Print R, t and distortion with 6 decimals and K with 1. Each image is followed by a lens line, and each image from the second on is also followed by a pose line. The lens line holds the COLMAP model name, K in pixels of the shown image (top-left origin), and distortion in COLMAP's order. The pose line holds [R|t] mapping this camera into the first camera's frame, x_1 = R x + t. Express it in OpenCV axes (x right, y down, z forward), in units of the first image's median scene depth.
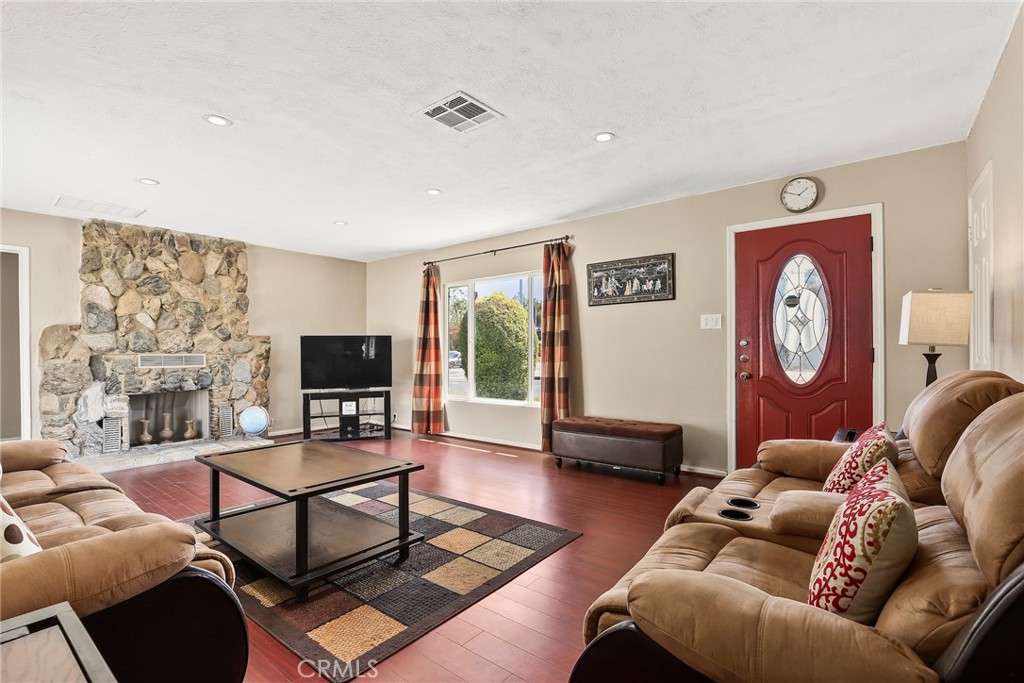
lens RADIAL K [[469.3, 0, 511.3], [0, 469.3, 347.3], [0, 0, 1]] dist [-0.013489, 0.000859]
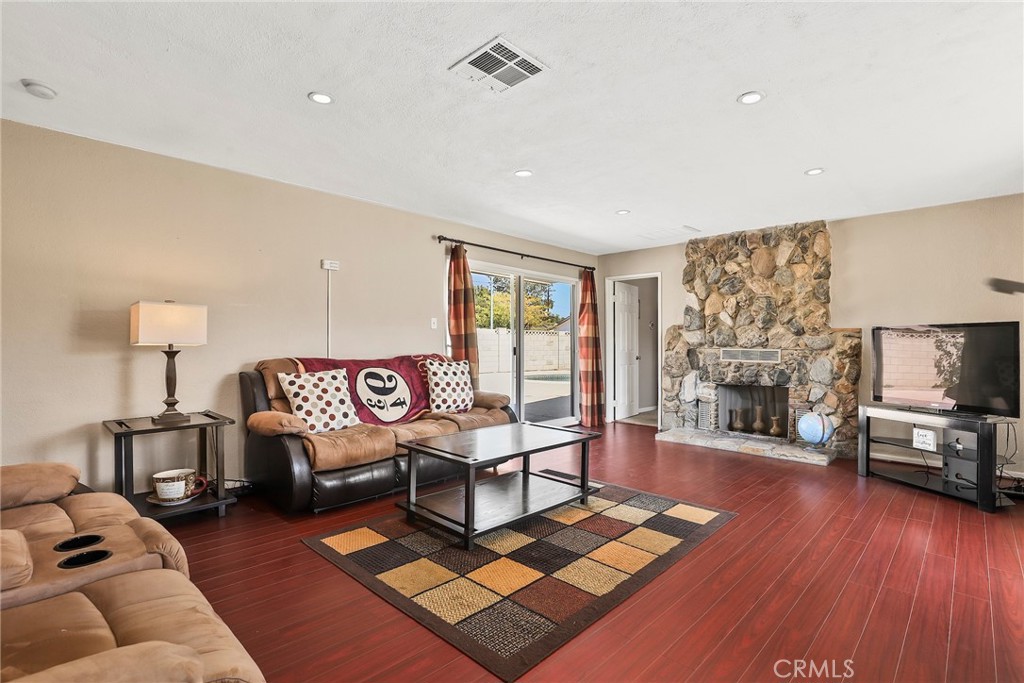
lens RADIAL K [[483.9, 0, 515.9], [0, 483.9, 336.6], [0, 0, 1]] dist [-0.017542, 0.000163]
pose [[-0.092599, -0.009068, -0.995662, 0.400407], [-0.002044, 0.999958, -0.008917, -0.002533], [0.995701, 0.001210, -0.092613, 0.590944]]
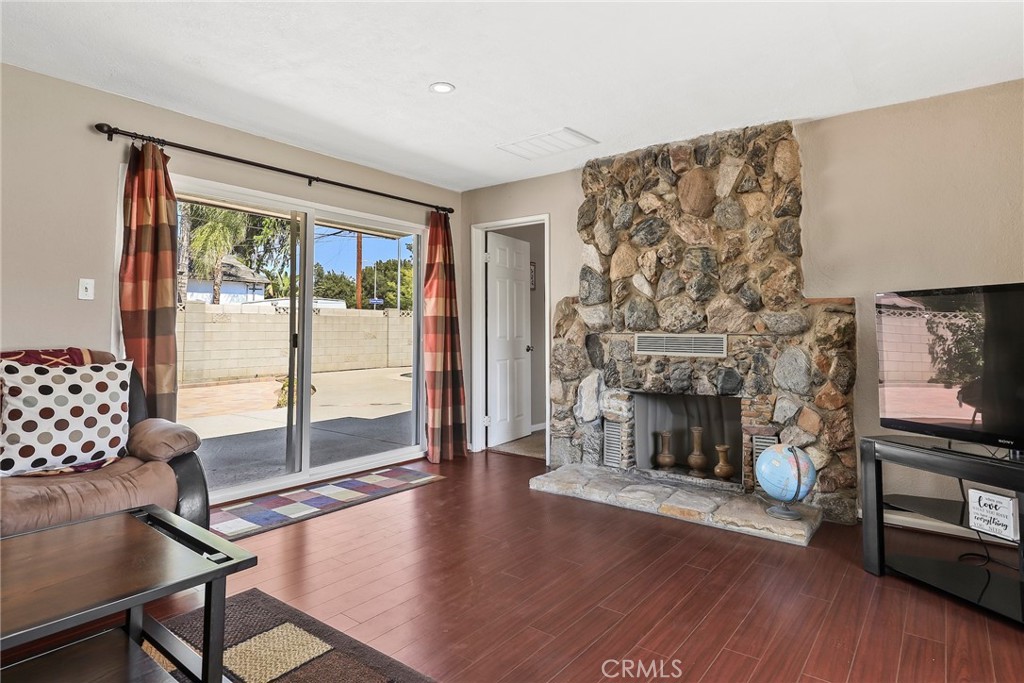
lens RADIAL K [[567.1, 0, 509.5], [0, 567.1, 290.2], [0, 0, 1]] dist [-0.004817, -0.000778]
pose [[0.010678, -0.063538, -0.997922, 0.045325], [0.003011, 0.997977, -0.063509, 0.003279], [0.999938, -0.002327, 0.010848, 0.775574]]
